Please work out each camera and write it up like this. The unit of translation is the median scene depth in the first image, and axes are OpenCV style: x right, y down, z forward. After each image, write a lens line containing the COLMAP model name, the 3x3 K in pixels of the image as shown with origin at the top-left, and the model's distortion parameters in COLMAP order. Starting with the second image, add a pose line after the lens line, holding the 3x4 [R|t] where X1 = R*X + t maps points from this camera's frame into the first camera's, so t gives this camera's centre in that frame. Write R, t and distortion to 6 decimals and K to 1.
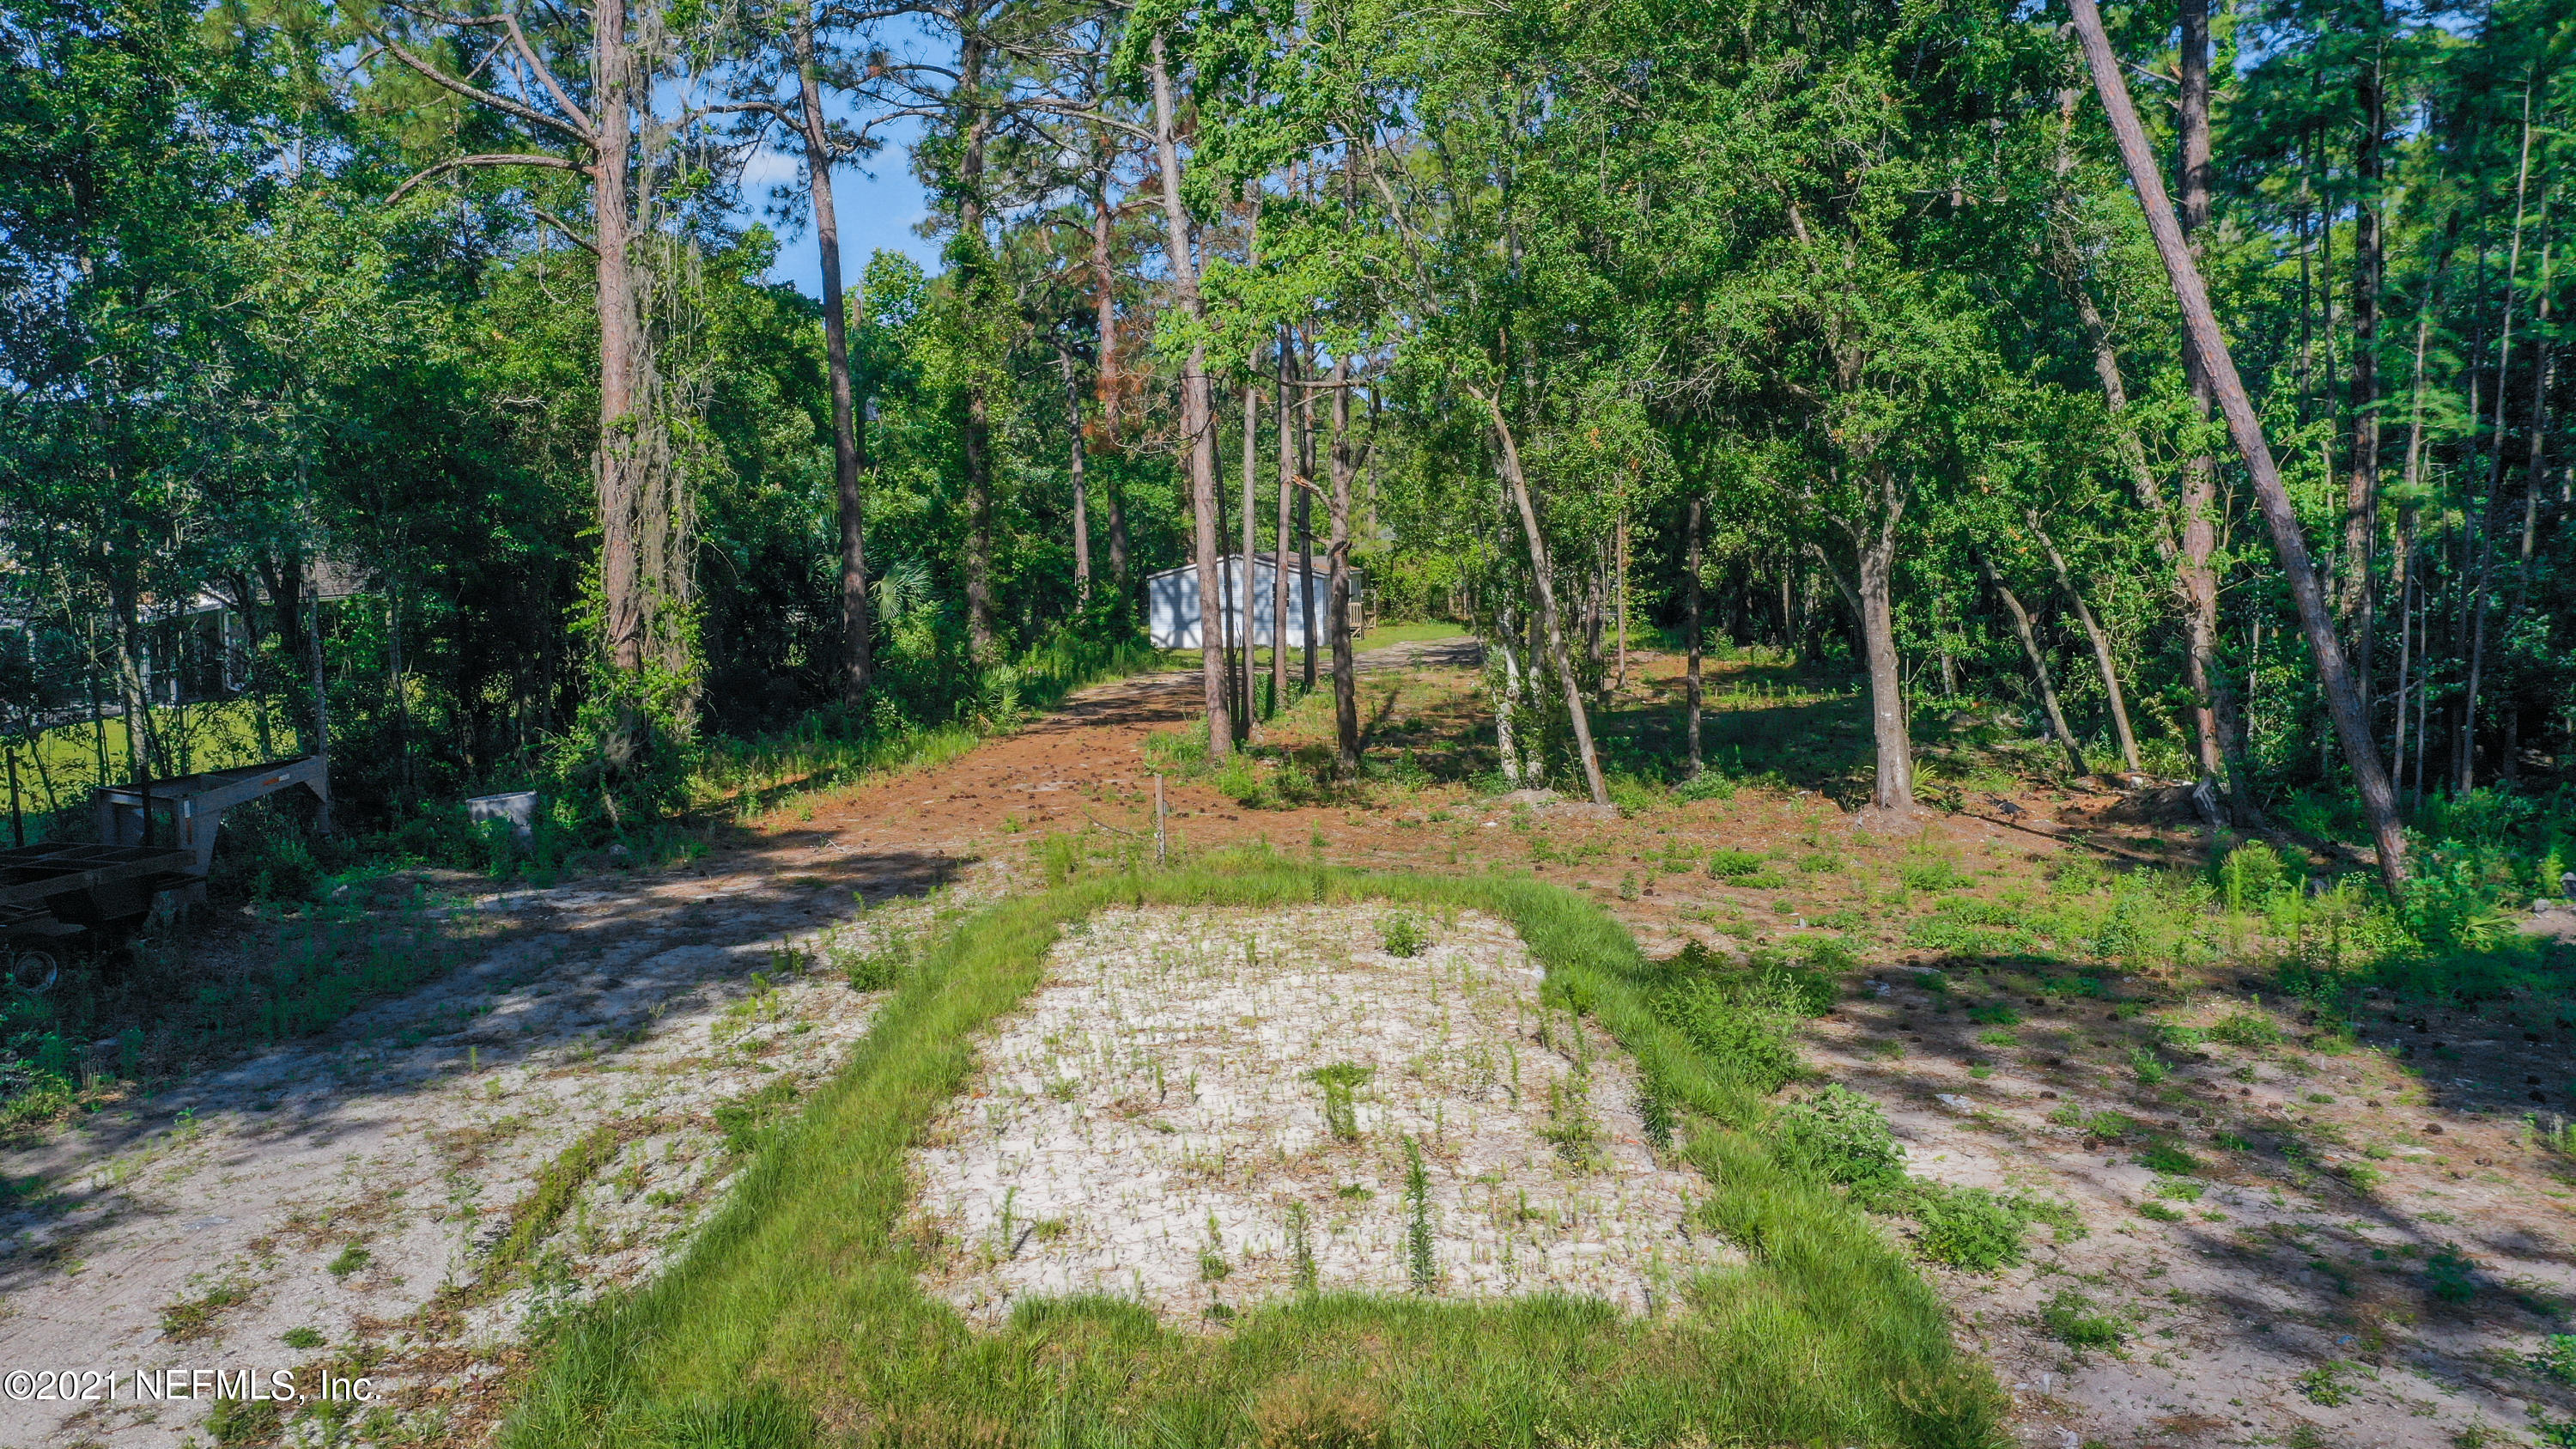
lens RADIAL K [[2006.9, 0, 1287.7], [0, 2006.9, 724.6], [0, 0, 1]] dist [-0.005255, -0.028665]
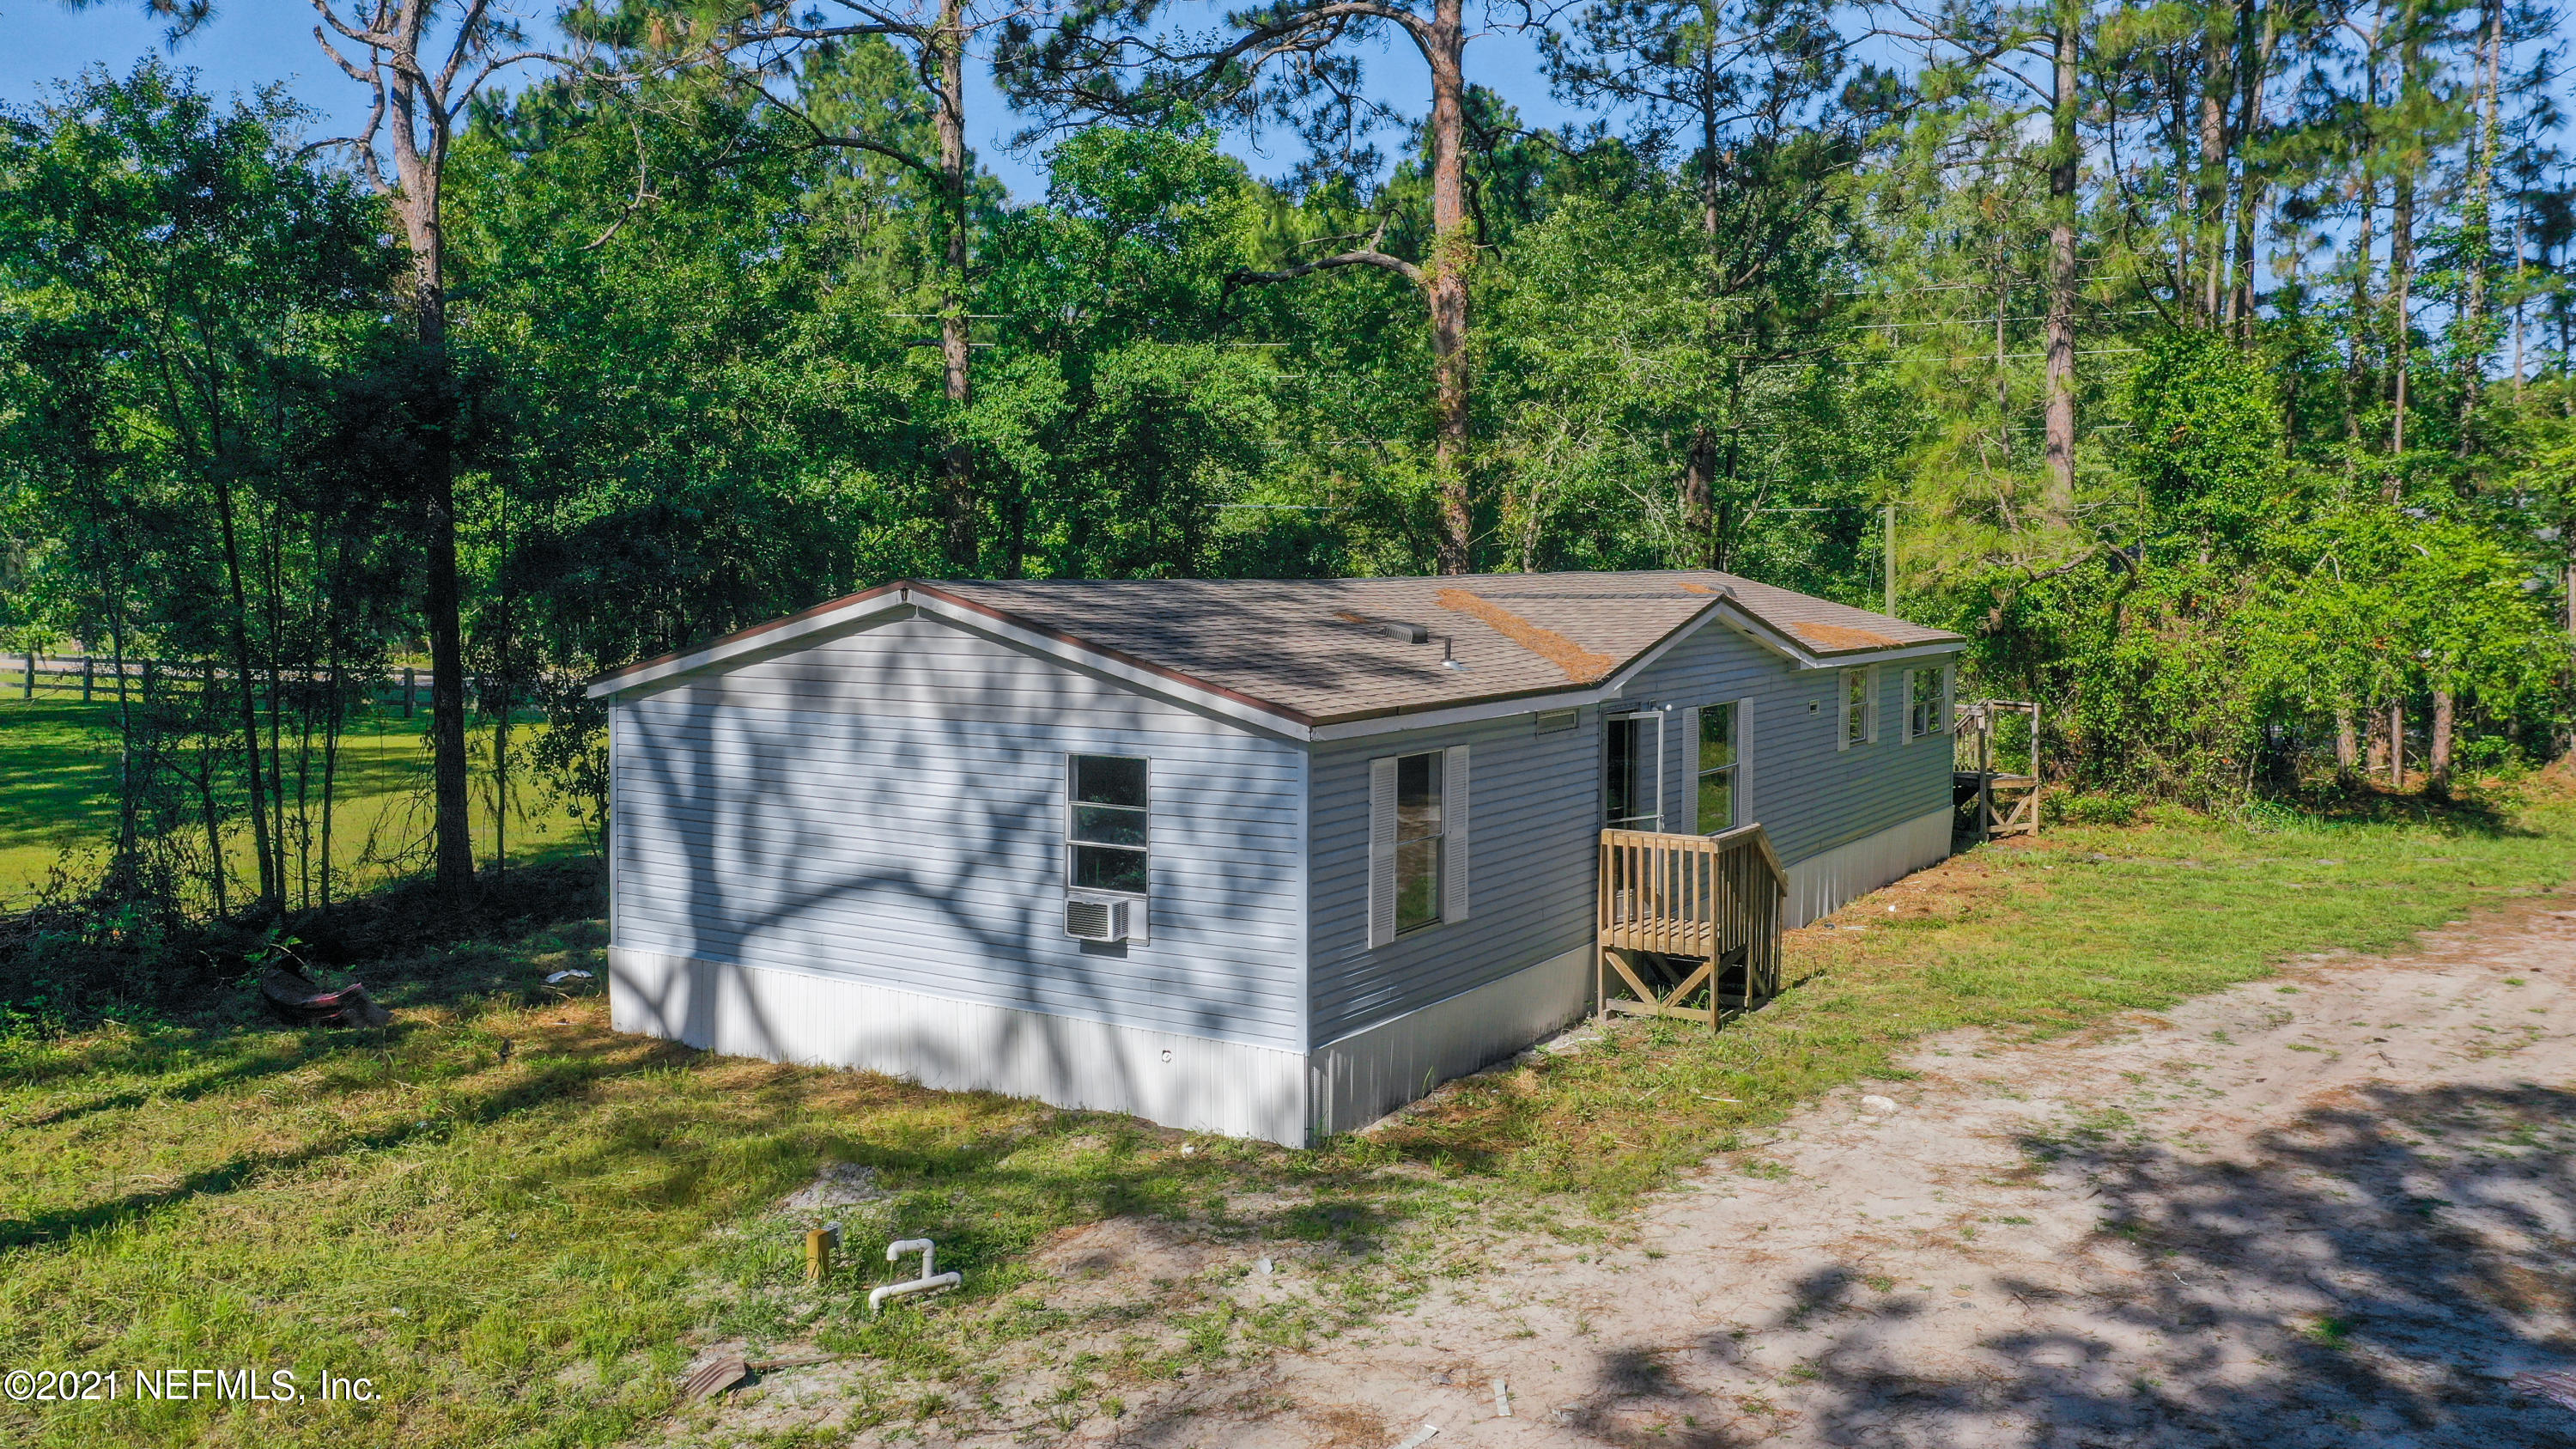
lens RADIAL K [[2006.9, 0, 1280.3], [0, 2006.9, 743.0], [0, 0, 1]] dist [-0.005255, -0.028665]
pose [[0.899411, 0.041181, -0.435160, 0.087023], [-0.038899, 0.999143, 0.014156, -0.074642], [0.435370, 0.004195, 0.900242, 0.840814]]
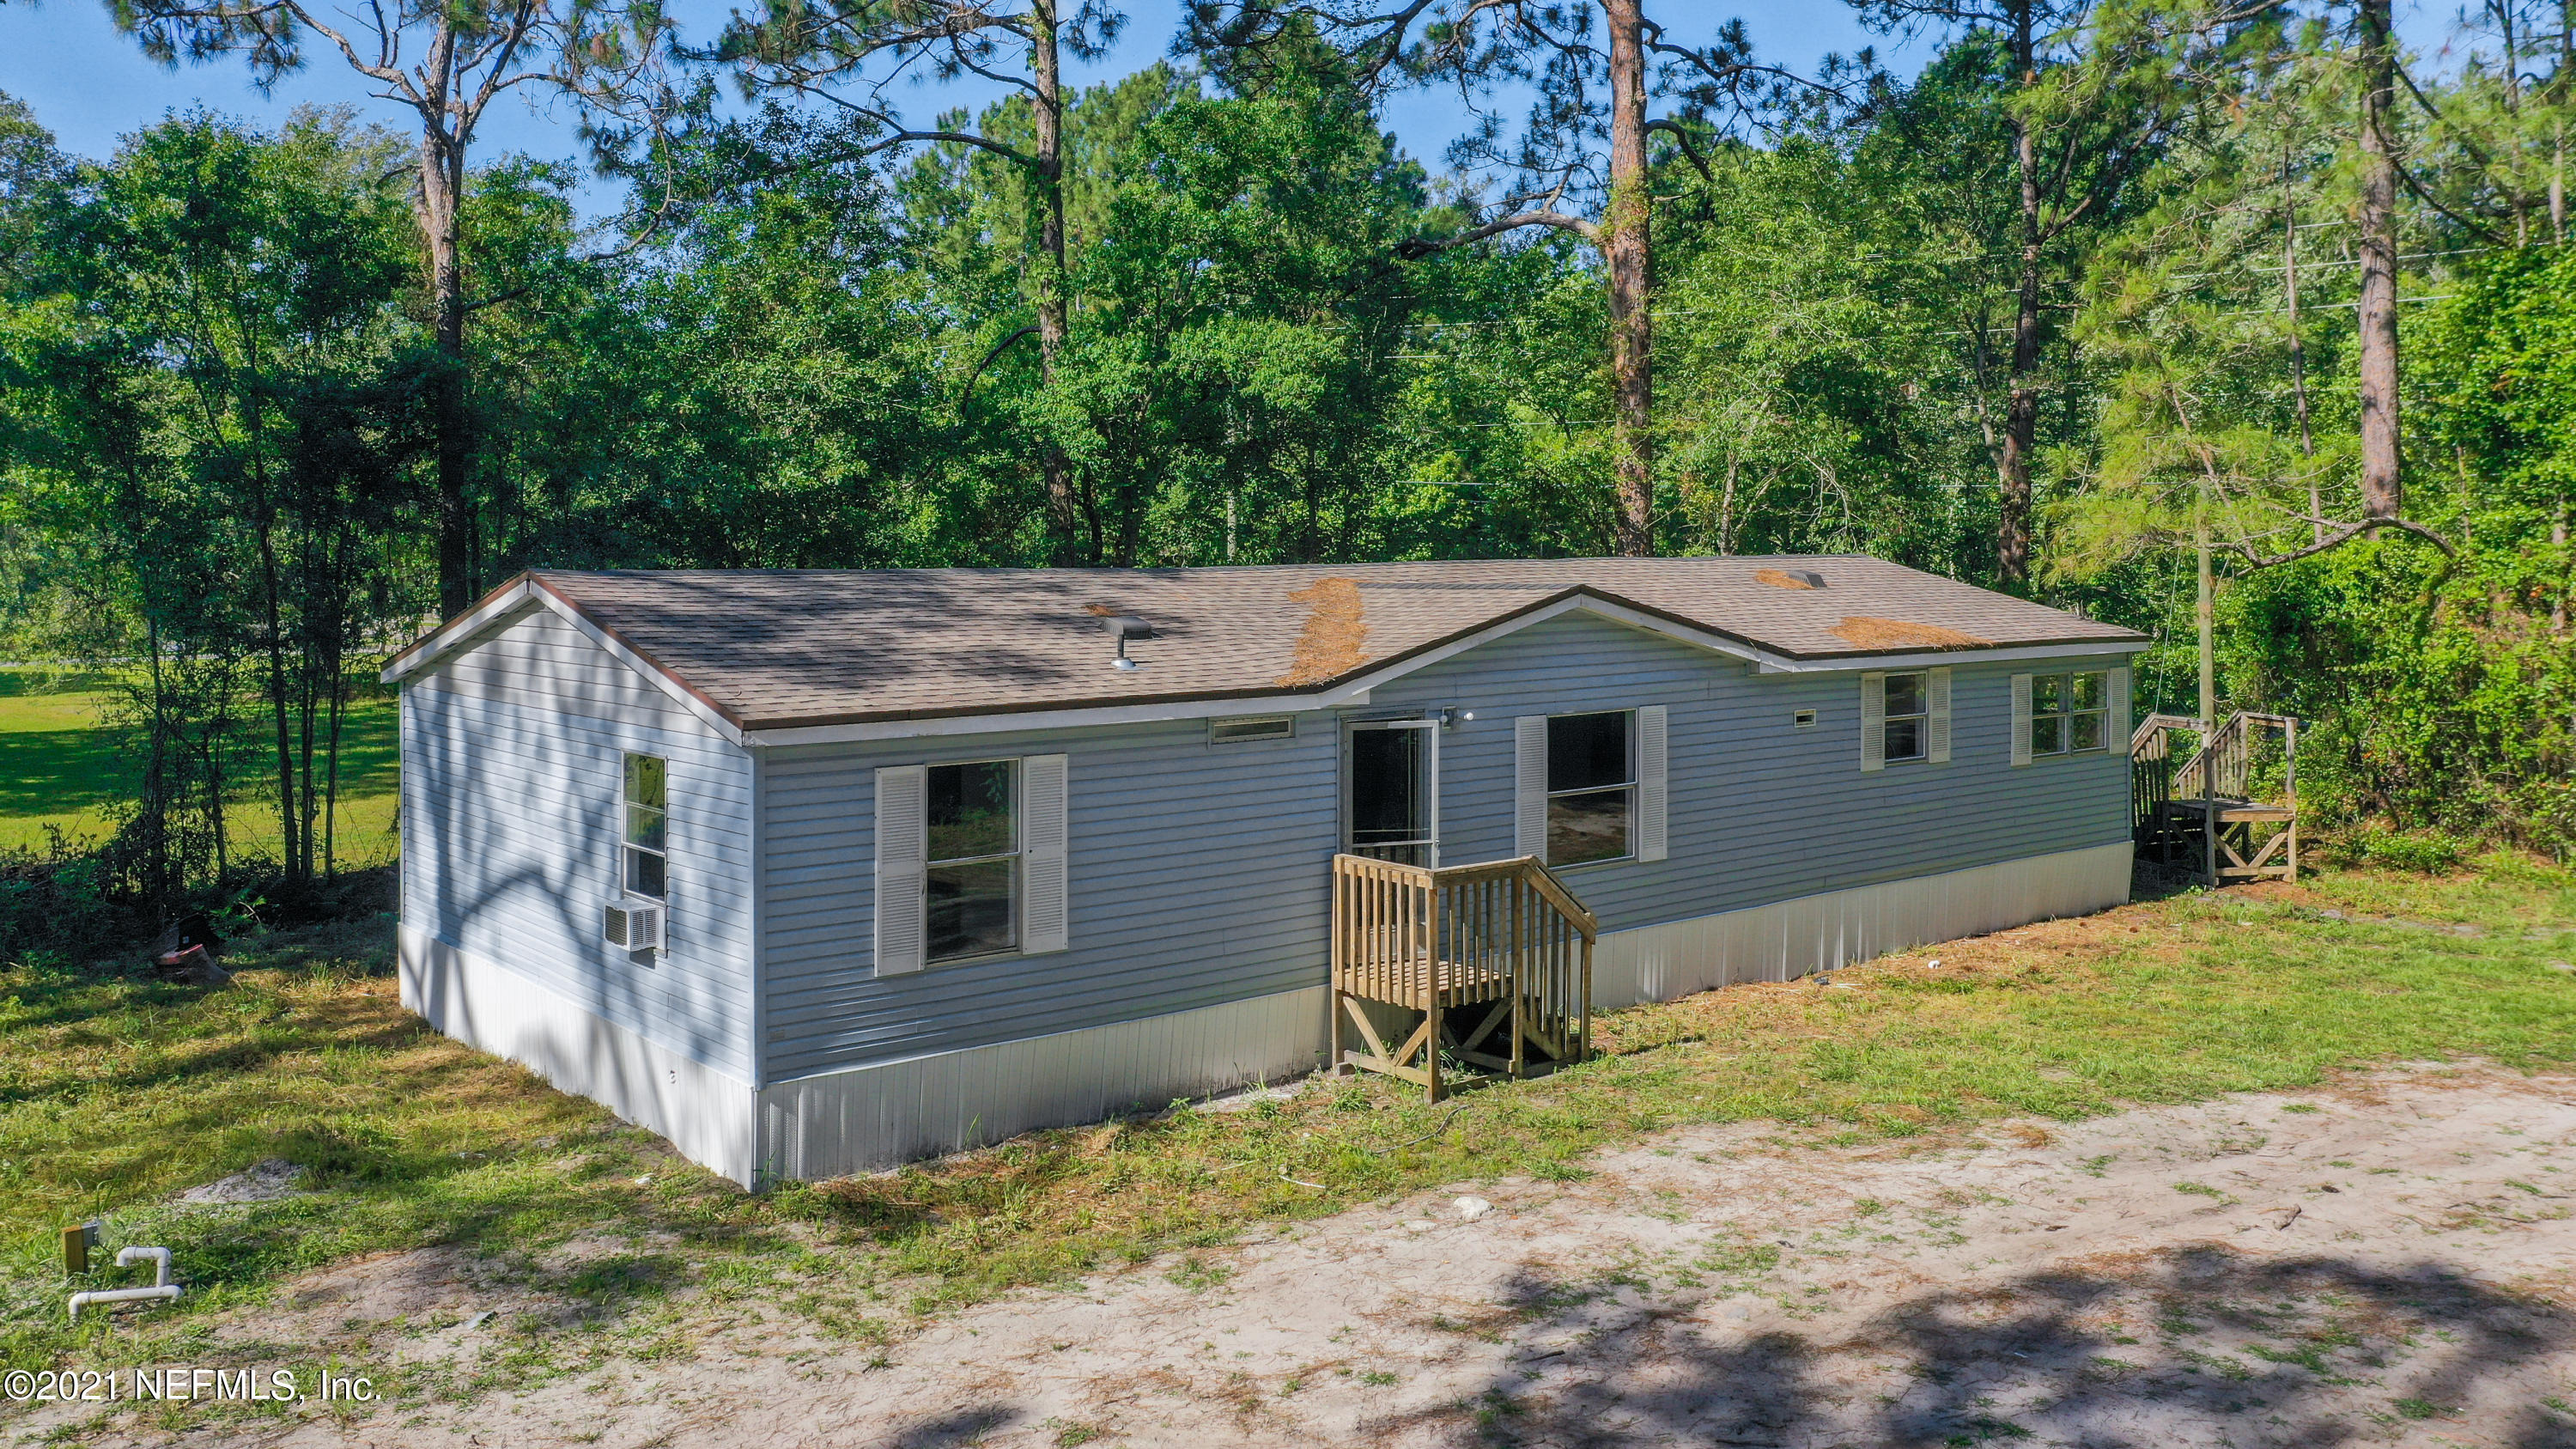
lens RADIAL K [[2006.9, 0, 1283.2], [0, 2006.9, 702.2], [0, 0, 1]] dist [-0.005255, -0.028665]
pose [[0.701742, 0.051140, -0.710594, 0.153572], [-0.055595, 0.998310, 0.016944, -0.080813], [0.710259, 0.027615, 0.703399, 0.913756]]
